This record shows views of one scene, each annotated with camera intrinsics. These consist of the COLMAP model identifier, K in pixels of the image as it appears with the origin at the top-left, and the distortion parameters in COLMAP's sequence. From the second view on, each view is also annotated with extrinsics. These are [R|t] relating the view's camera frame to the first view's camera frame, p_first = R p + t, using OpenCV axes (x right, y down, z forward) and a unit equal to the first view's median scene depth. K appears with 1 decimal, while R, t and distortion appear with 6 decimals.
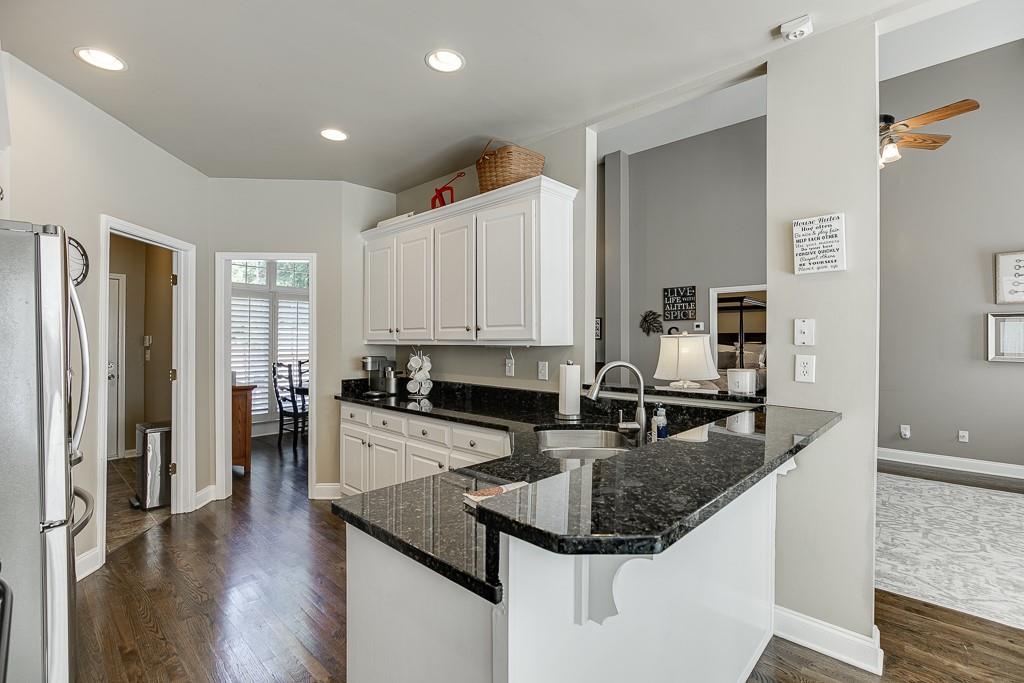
lens RADIAL K [[464.0, 0, 518.7], [0, 464.0, 337.1], [0, 0, 1]] dist [-0.009132, 0.004304]
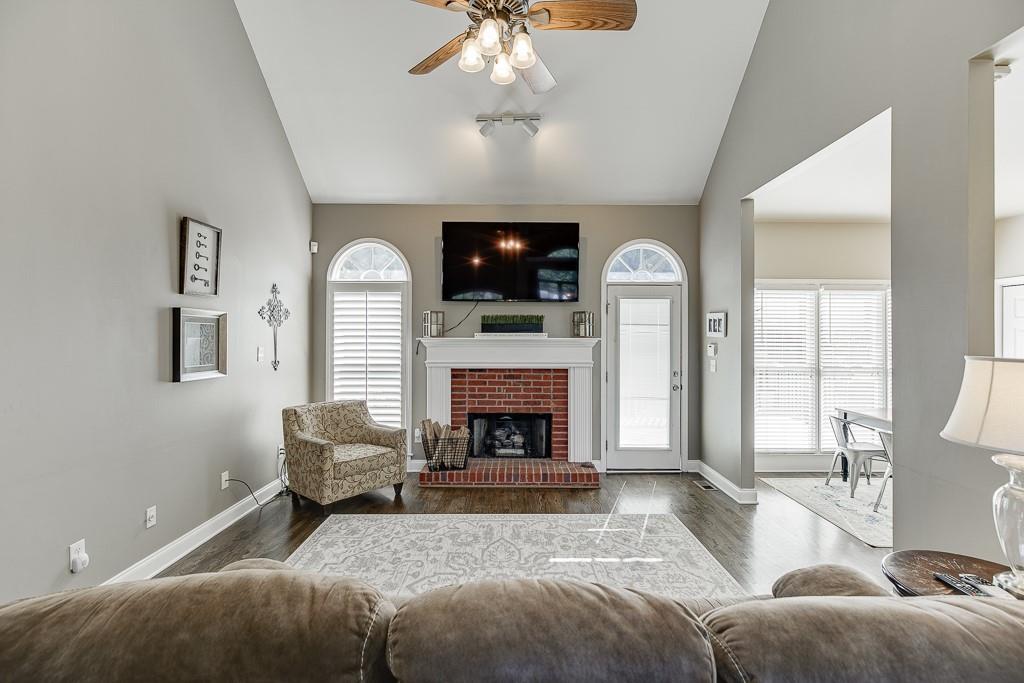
lens RADIAL K [[464.0, 0, 518.6], [0, 464.0, 335.8], [0, 0, 1]] dist [-0.009132, 0.004304]
pose [[-0.675357, -0.002751, 0.737485, 0.280454], [-0.009002, 0.999949, -0.004514, -0.016953], [-0.737436, -0.009688, -0.675348, 1.309444]]
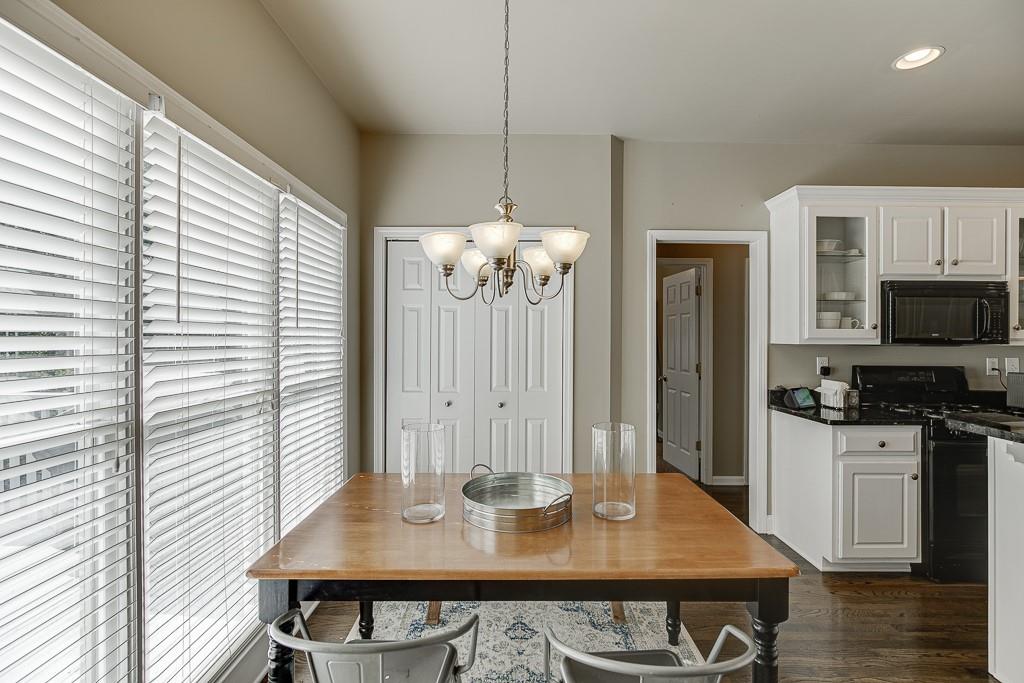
lens RADIAL K [[464.0, 0, 521.8], [0, 464.0, 336.2], [0, 0, 1]] dist [-0.009132, 0.004304]
pose [[-0.729932, -0.006382, -0.683490, 0.689453], [-0.002810, 0.999976, -0.006337, 0.001913], [0.683514, -0.002705, -0.729932, 0.241976]]
